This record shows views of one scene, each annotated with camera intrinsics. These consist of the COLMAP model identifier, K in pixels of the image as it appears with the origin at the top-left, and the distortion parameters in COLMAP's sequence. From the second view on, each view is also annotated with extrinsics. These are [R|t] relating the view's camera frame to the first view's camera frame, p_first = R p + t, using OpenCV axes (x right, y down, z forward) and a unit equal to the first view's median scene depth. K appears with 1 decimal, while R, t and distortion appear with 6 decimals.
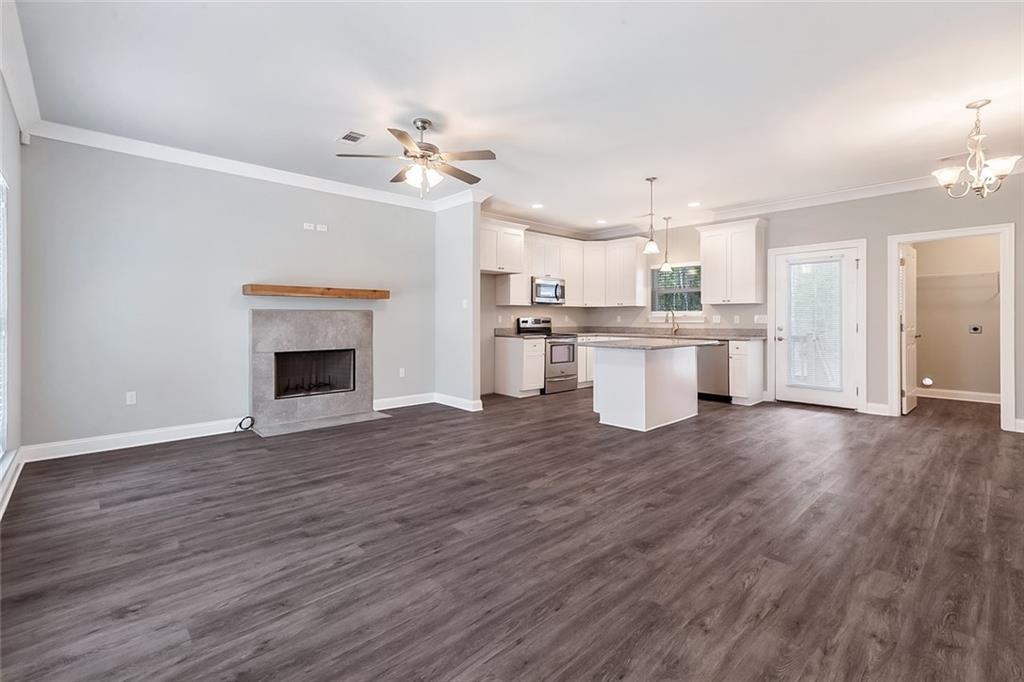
lens RADIAL K [[462.9, 0, 507.0], [0, 462.9, 318.7], [0, 0, 1]] dist [0.000322, 0.000056]
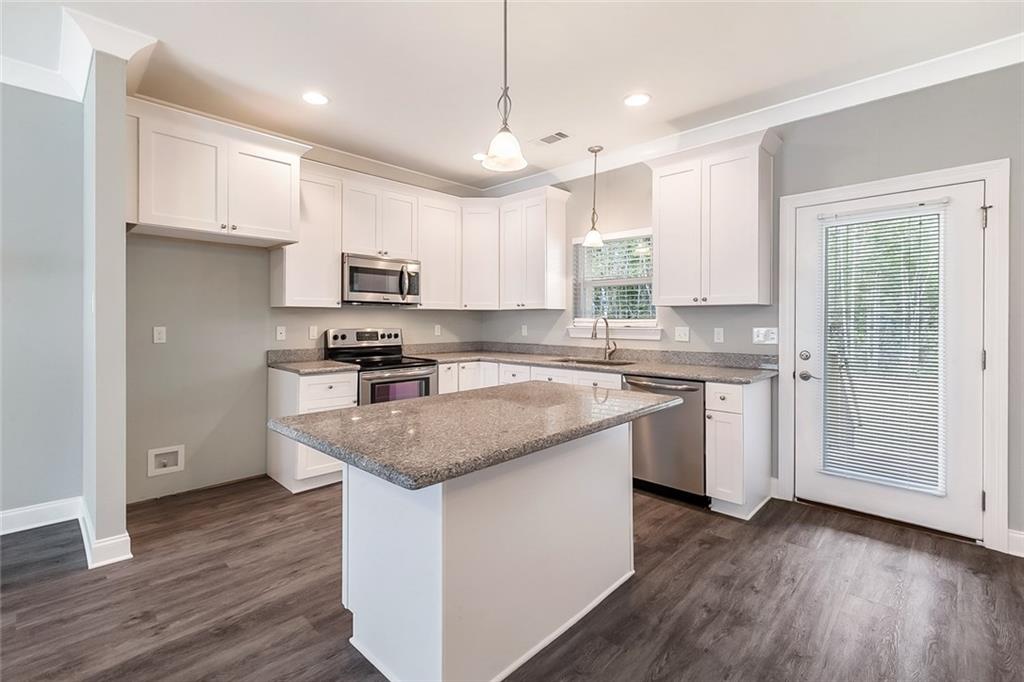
lens RADIAL K [[458.2, 0, 511.5], [0, 458.2, 323.8], [0, 0, 1]] dist [0.000192, -0.000008]
pose [[0.998003, 0.001072, 0.063163, 0.213121], [-0.001459, 0.999981, 0.006071, -0.012902], [-0.063156, -0.006151, 0.997985, 0.462186]]
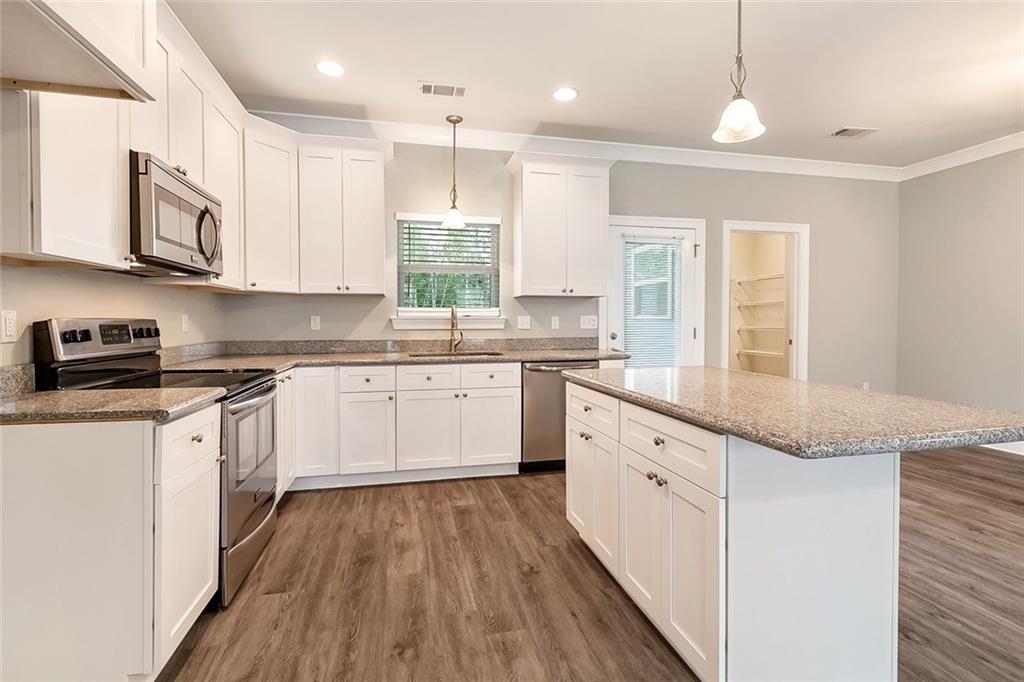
lens RADIAL K [[454.7, 0, 499.4], [0, 454.7, 335.0], [0, 0, 1]] dist [-0.000640, -0.000080]
pose [[0.509169, -0.029615, 0.860157, -0.055675], [-0.000183, 0.999404, 0.034518, -0.002596], [-0.860666, -0.017733, 0.508860, 0.706731]]
